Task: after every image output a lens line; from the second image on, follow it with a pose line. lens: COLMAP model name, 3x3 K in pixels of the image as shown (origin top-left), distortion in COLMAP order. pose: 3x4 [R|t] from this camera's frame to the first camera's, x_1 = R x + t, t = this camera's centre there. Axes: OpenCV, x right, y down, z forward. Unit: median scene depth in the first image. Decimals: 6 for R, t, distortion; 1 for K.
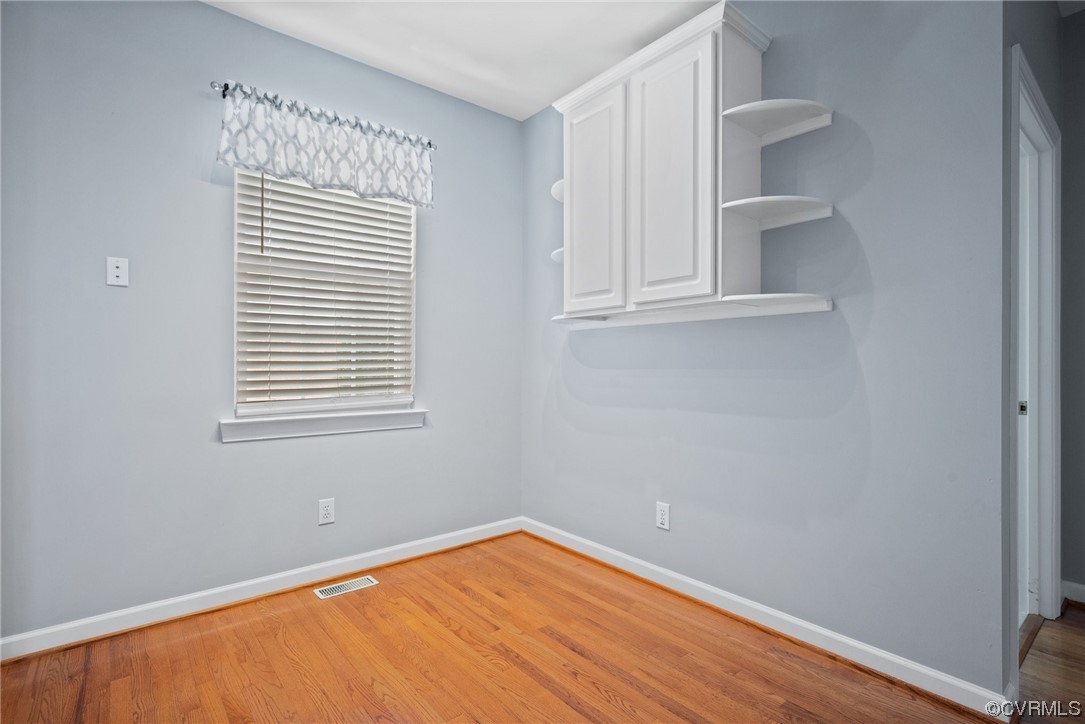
lens RADIAL K [[522.8, 0, 543.3], [0, 522.8, 365.8], [0, 0, 1]] dist [-0.000594, -0.000065]
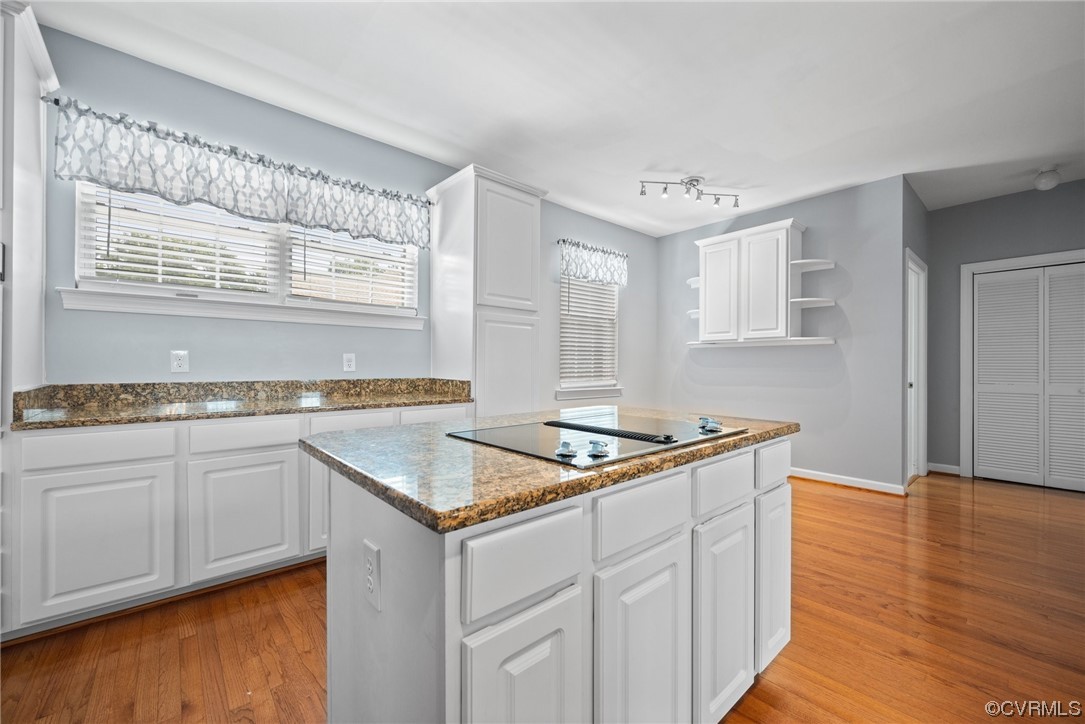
lens RADIAL K [[431.4, 0, 543.6], [0, 431.4, 364.7], [0, 0, 1]] dist [0.000032, -0.000358]
pose [[0.999561, 0.005822, 0.029034, -0.707745], [-0.005670, 0.999970, -0.005318, 0.008849], [-0.029064, 0.005151, 0.999564, -0.800390]]
